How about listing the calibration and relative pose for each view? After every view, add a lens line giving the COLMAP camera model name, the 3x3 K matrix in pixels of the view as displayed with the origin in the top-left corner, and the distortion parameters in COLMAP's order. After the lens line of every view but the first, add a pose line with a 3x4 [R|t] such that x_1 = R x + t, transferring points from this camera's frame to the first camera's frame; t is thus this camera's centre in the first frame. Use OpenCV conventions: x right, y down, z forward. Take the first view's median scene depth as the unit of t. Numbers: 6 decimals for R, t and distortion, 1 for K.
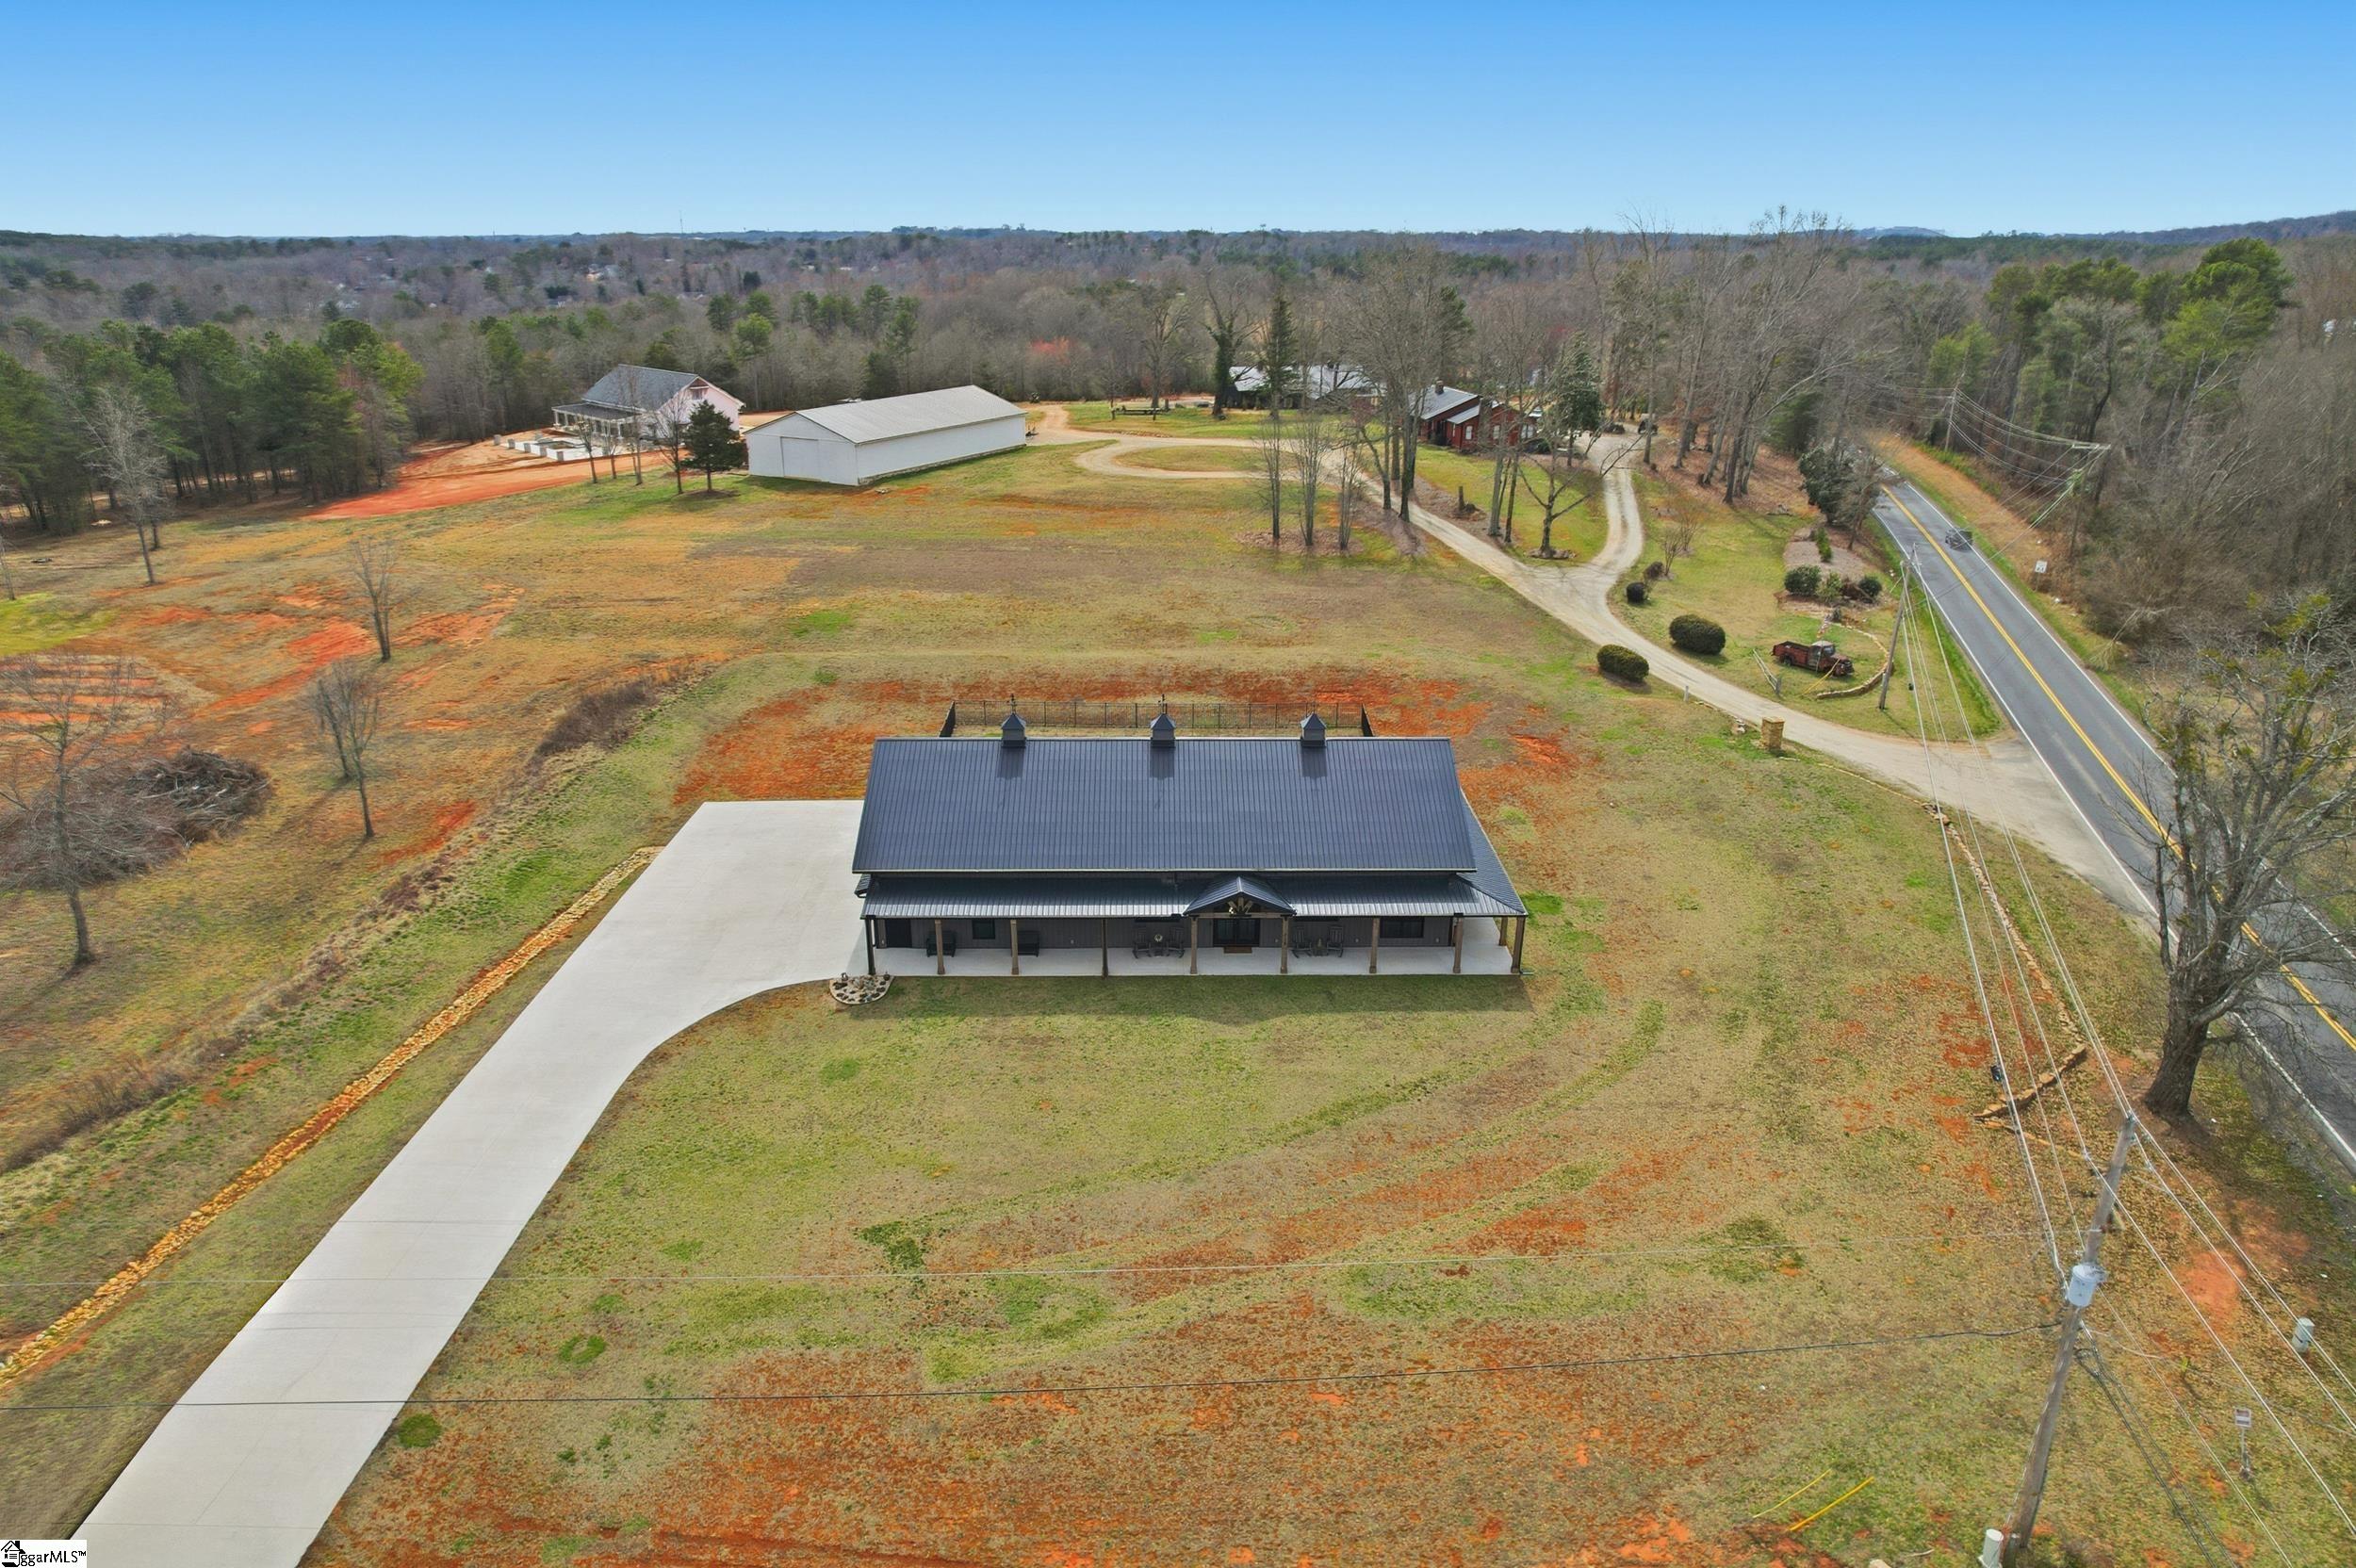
lens RADIAL K [[1534.7, 0, 1166.7], [0, 1534.7, 780.3], [0, 0, 1]] dist [-0.081189, 0.072831]
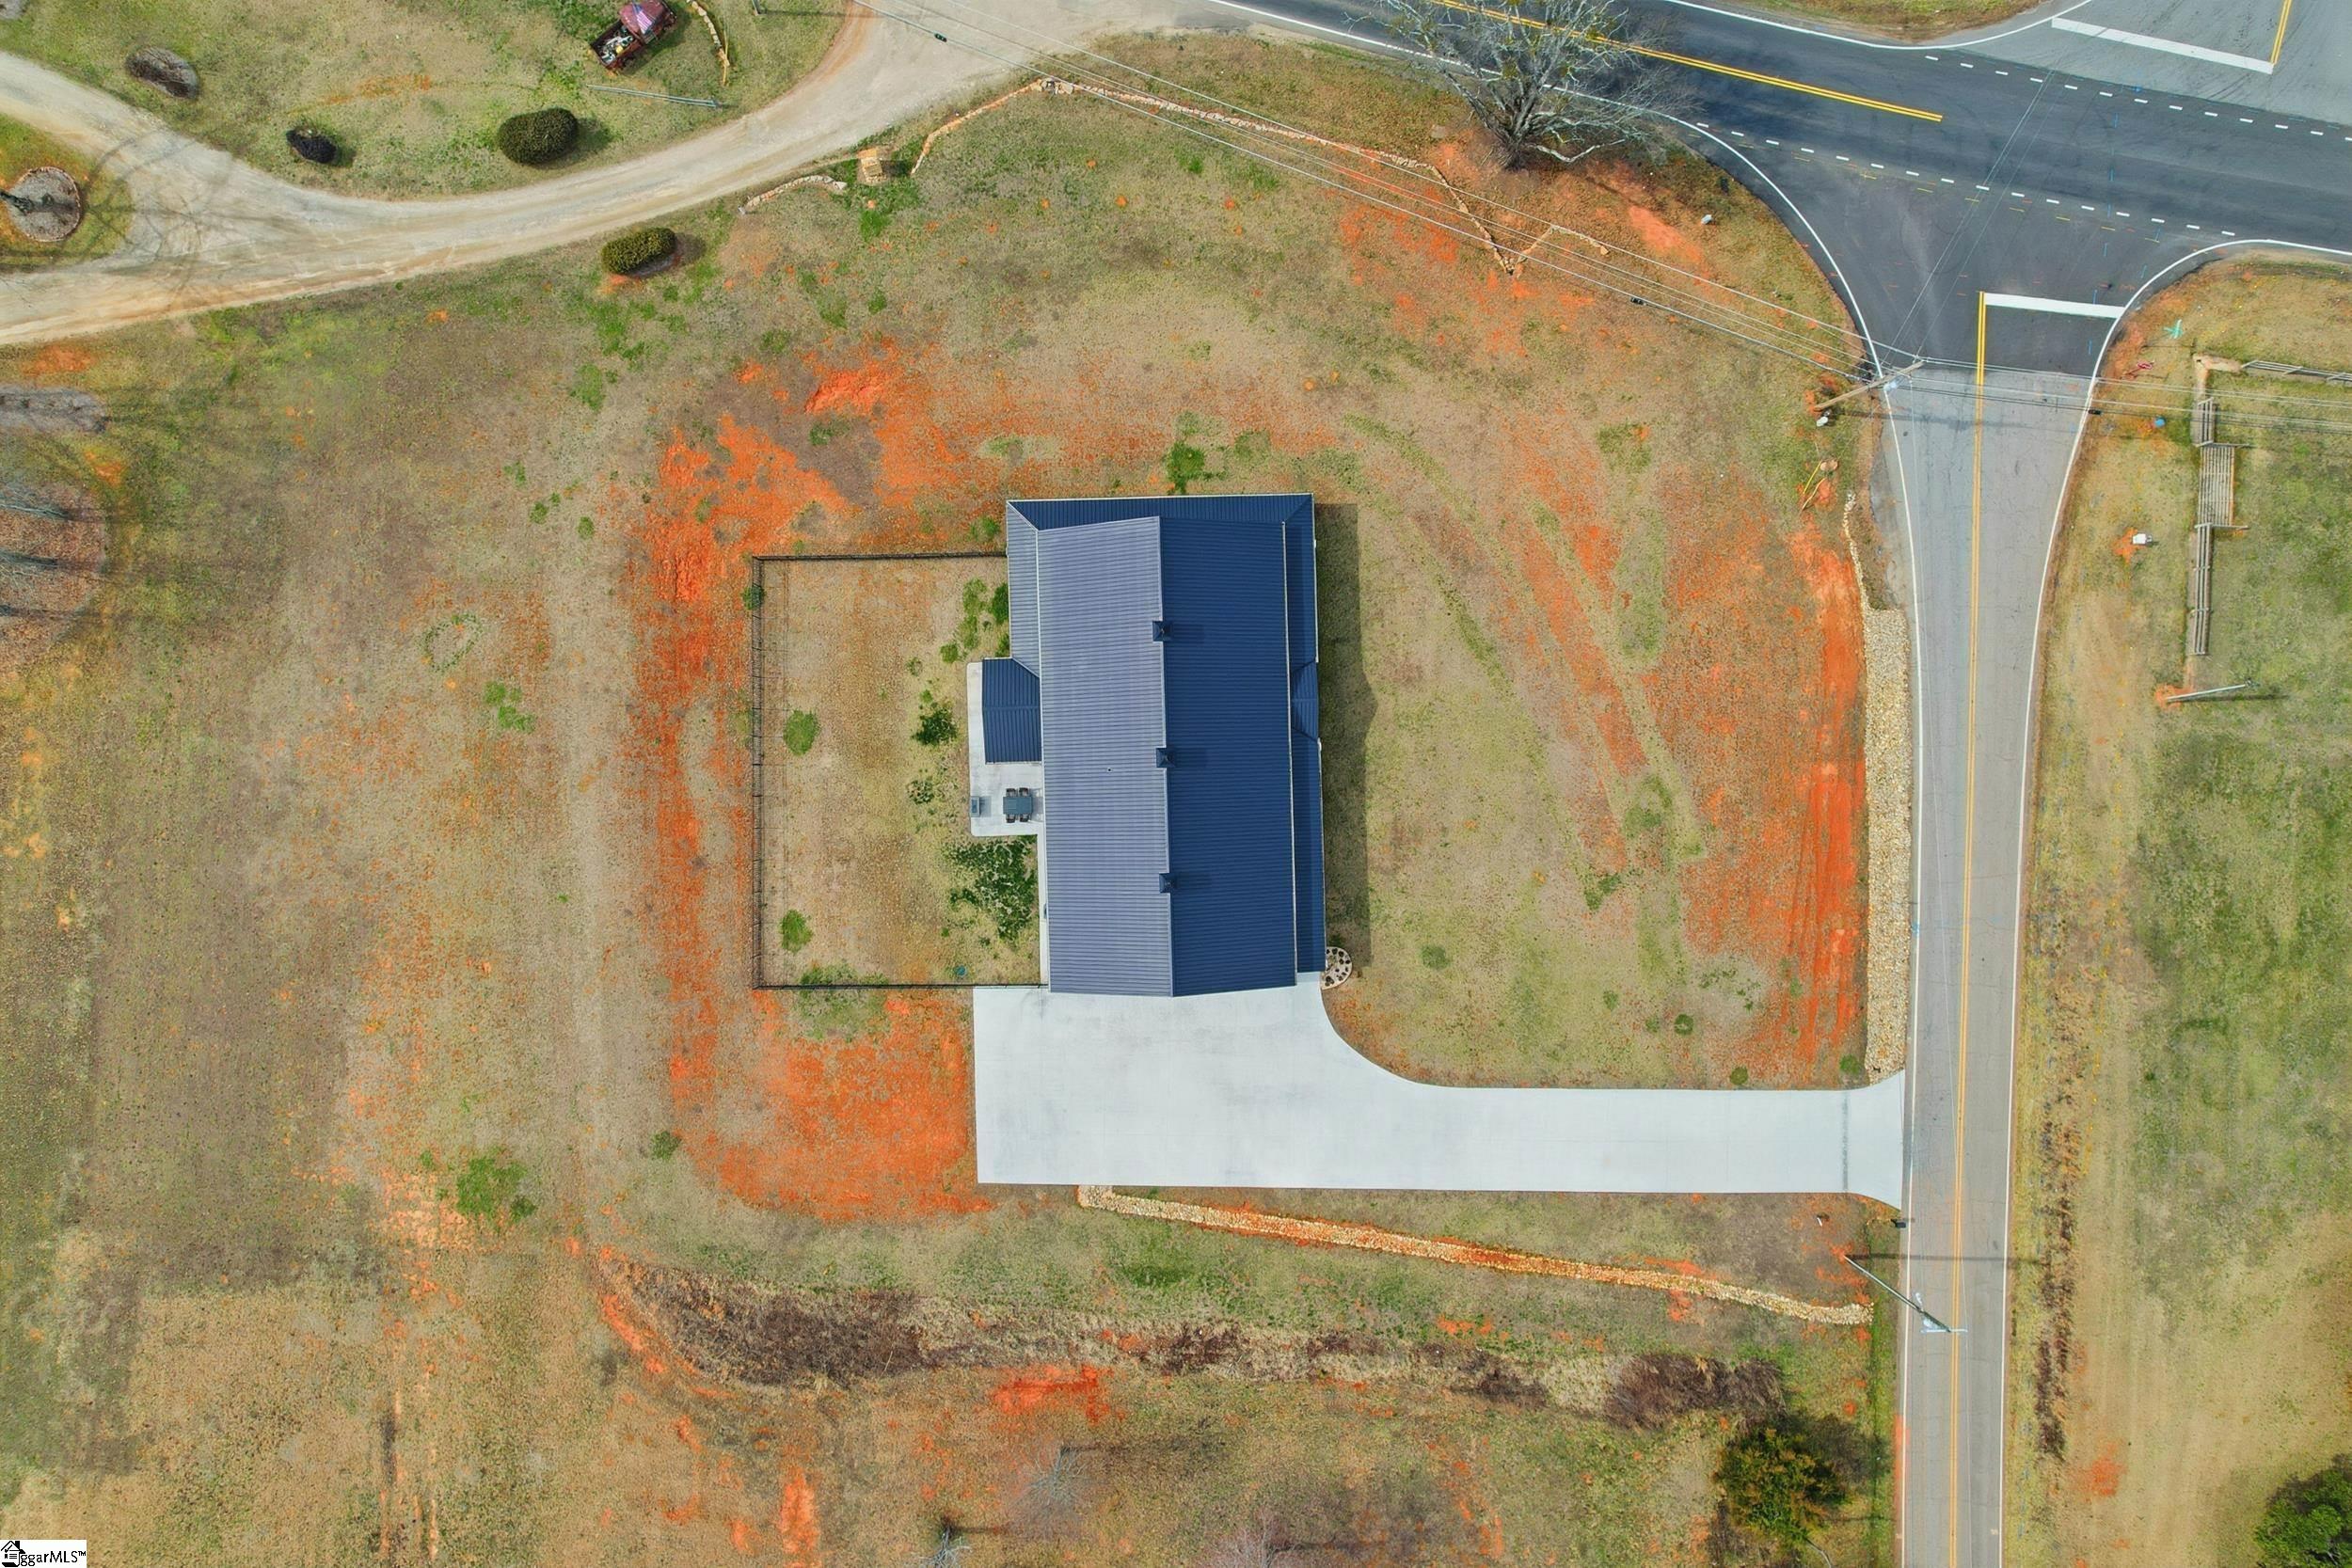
lens RADIAL K [[1532.0, 0, 1164.7], [0, 1532.0, 780.3], [0, 0, 1]] dist [-0.081189, 0.072831]
pose [[-0.018880, -0.999635, -0.019314, 0.005886], [0.337091, -0.024550, 0.941152, -1.383109], [-0.941283, 0.011258, 0.337431, 0.720991]]
